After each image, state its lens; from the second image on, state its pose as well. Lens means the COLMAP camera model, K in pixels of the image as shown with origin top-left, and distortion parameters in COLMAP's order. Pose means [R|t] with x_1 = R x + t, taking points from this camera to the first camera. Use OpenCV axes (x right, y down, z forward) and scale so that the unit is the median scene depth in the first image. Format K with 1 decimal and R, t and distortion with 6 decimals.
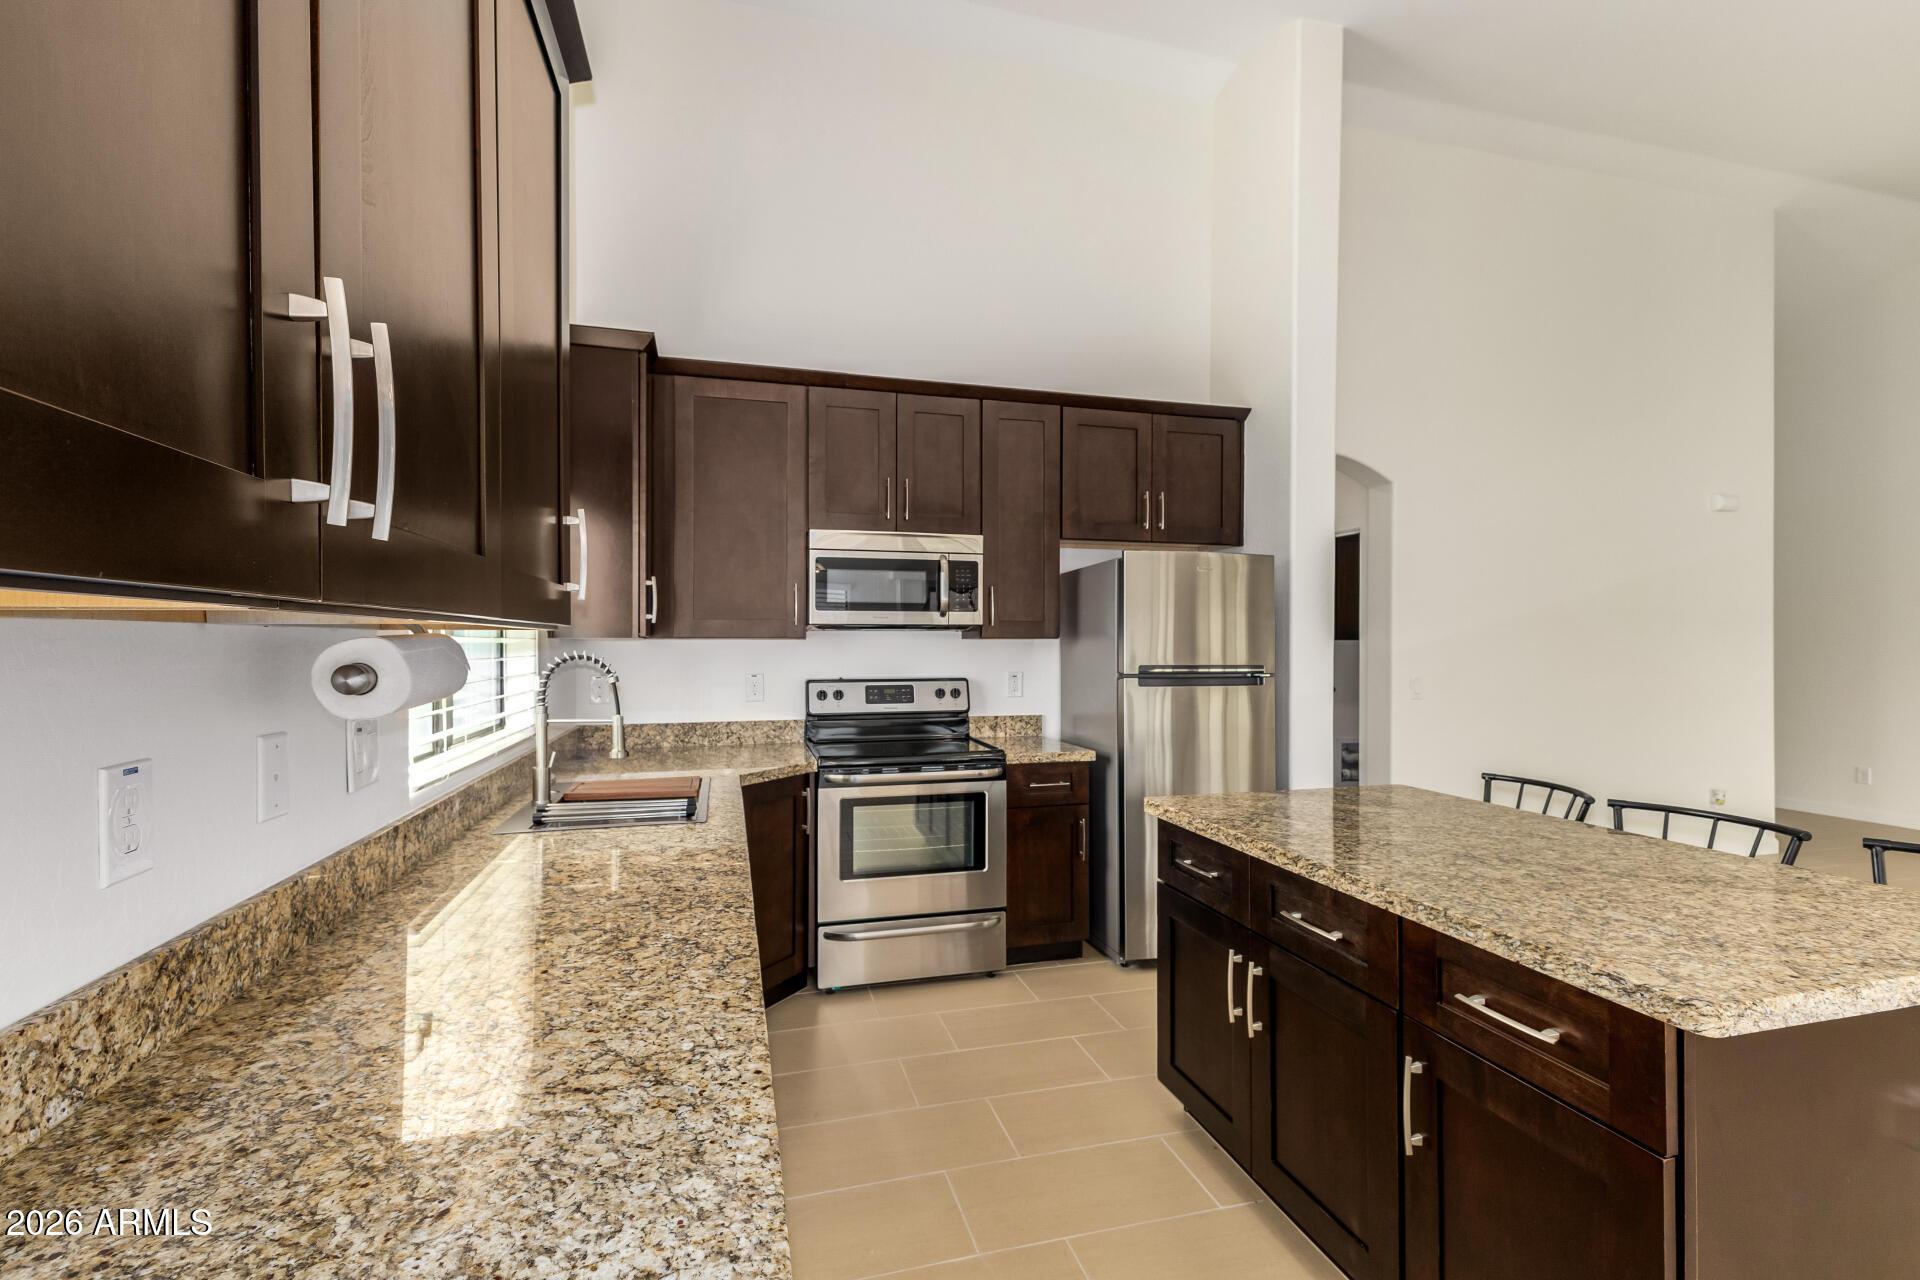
lens RADIAL K [[846.7, 0, 954.4], [0, 846.7, 641.0], [0, 0, 1]] dist [0.003568, 0.000197]
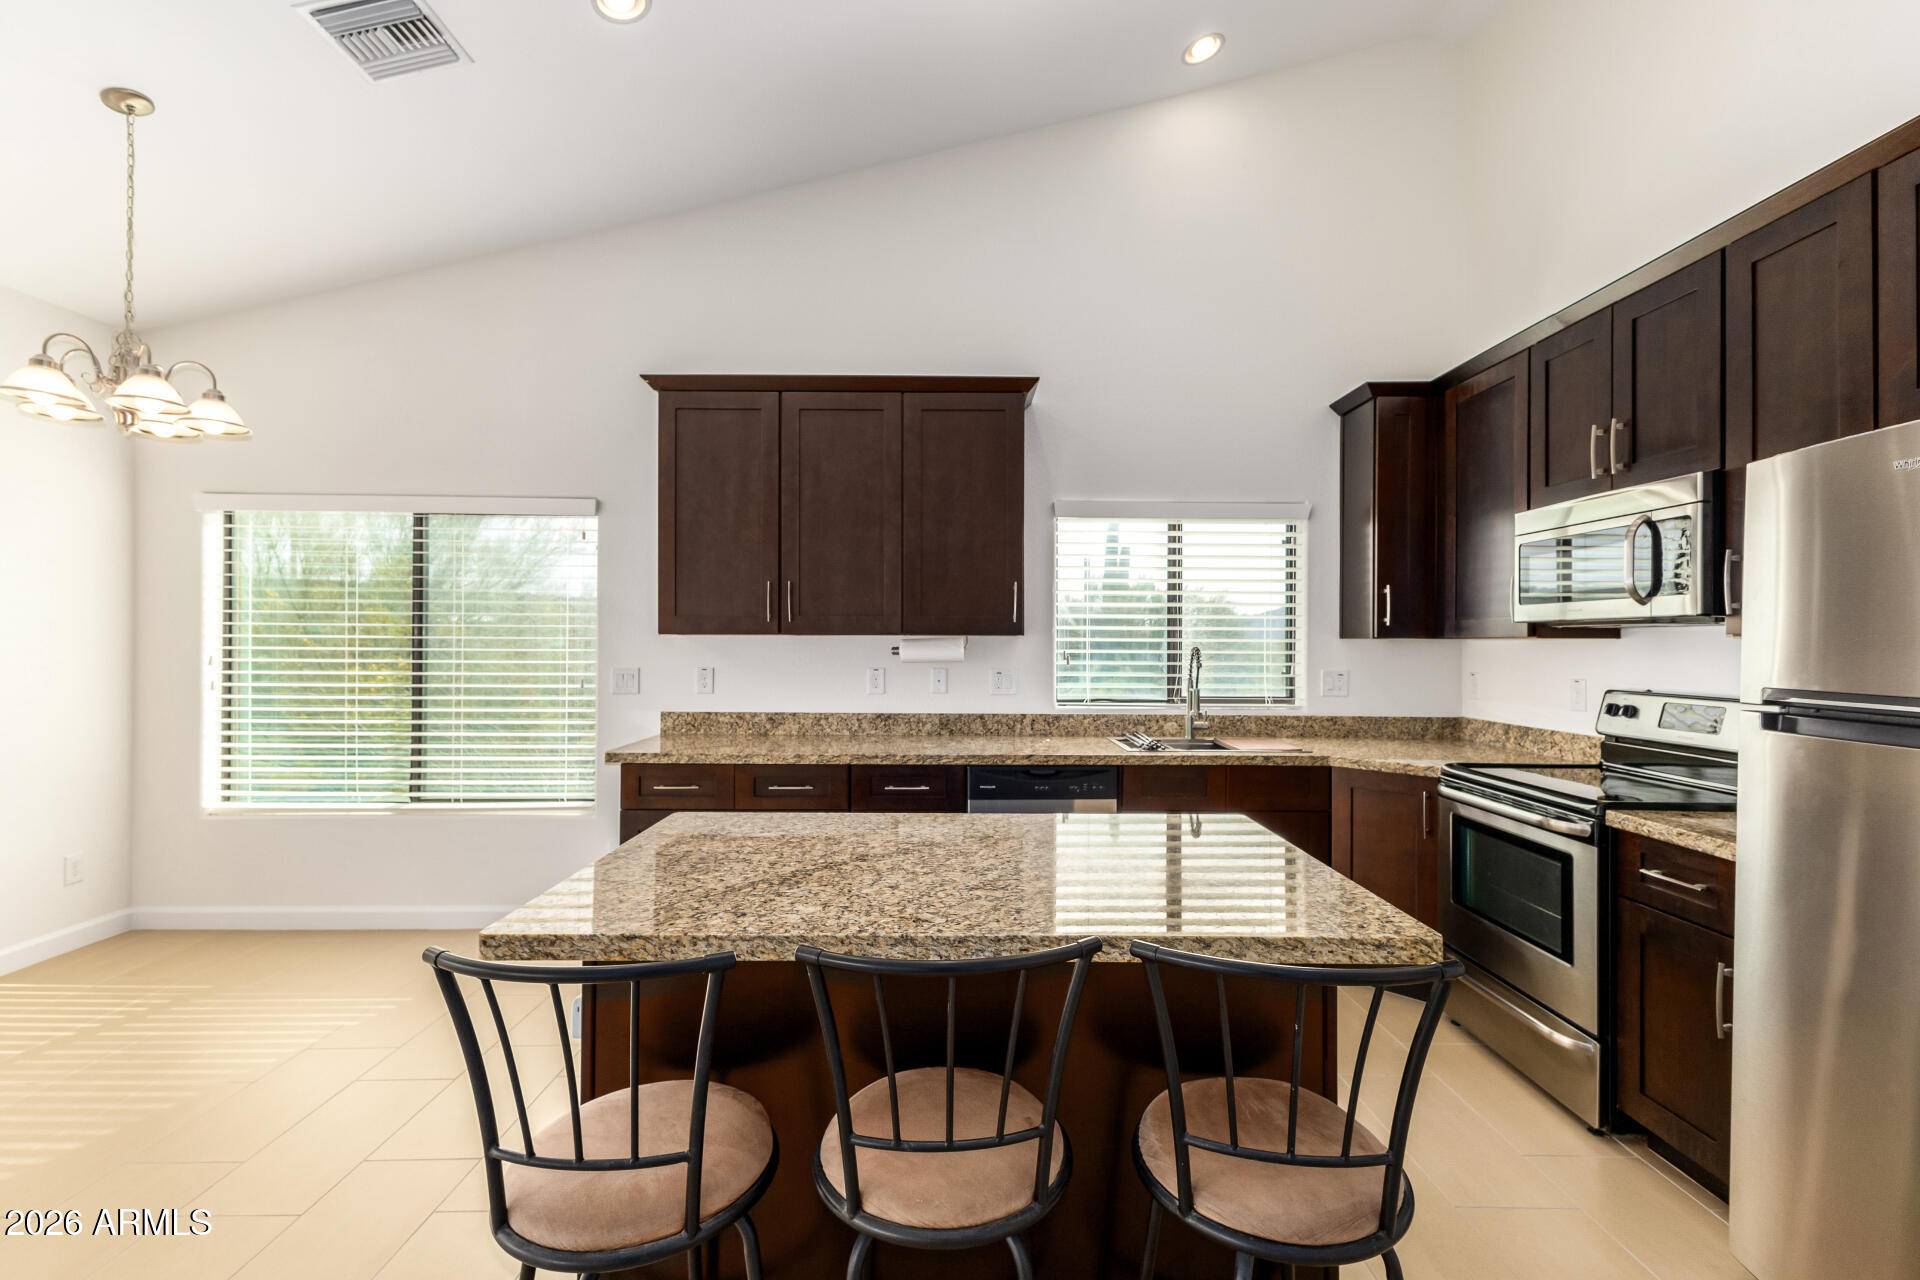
lens RADIAL K [[846.7, 0, 961.0], [0, 846.7, 638.8], [0, 0, 1]] dist [0.003568, 0.000197]
pose [[-0.239974, -0.003464, -0.970773, 0.785827], [-0.003062, 0.999991, -0.002811, 0.002148], [0.970774, 0.002297, -0.239983, 0.619762]]
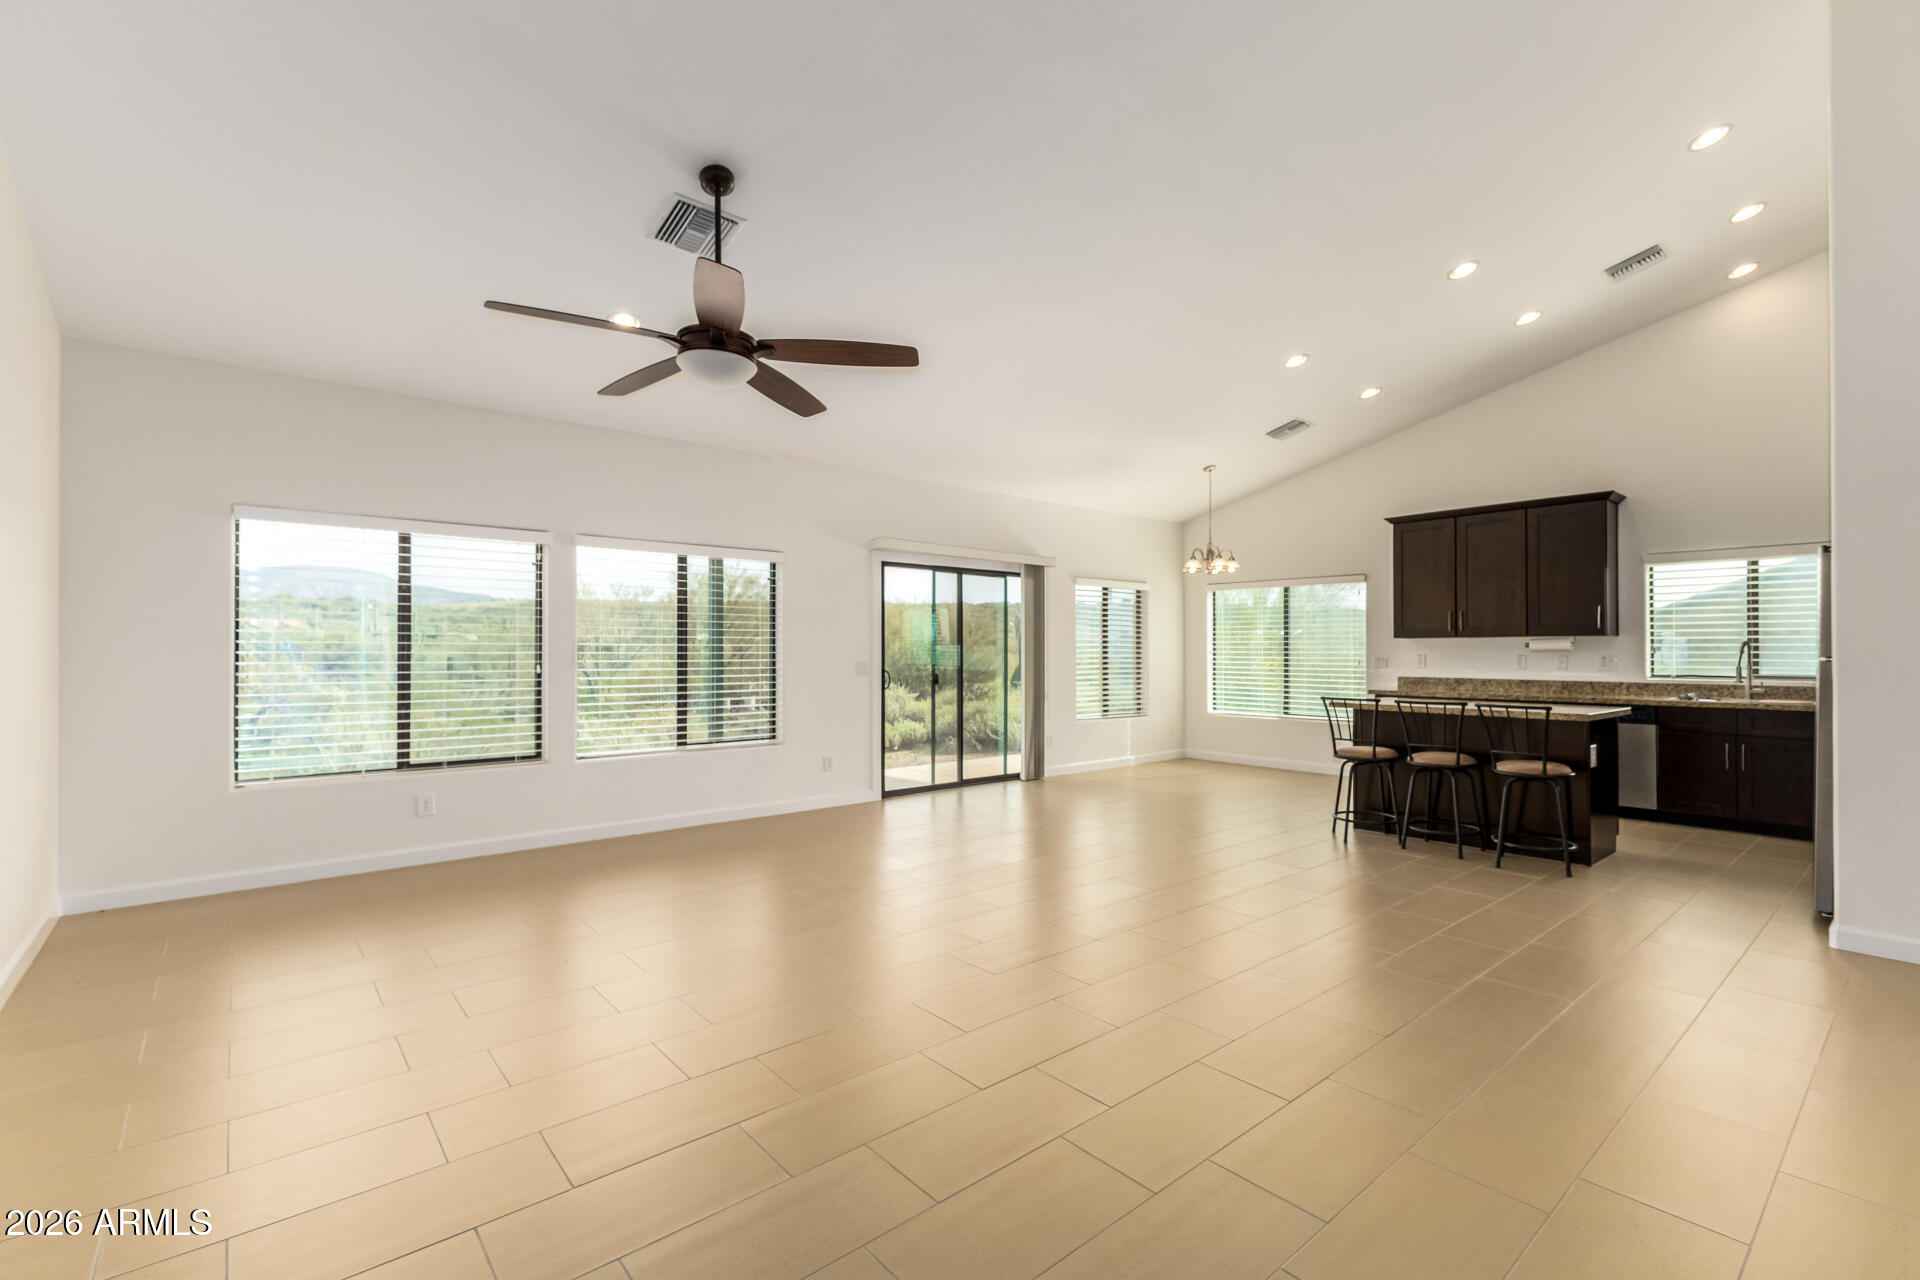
lens RADIAL K [[846.7, 0, 960.1], [0, 846.7, 646.7], [0, 0, 1]] dist [0.003568, 0.000197]
pose [[-0.898283, -0.006895, -0.439363, 1.628671], [-0.002619, 0.999943, -0.010339, 0.033907], [0.439410, -0.008136, -0.898250, 1.312837]]
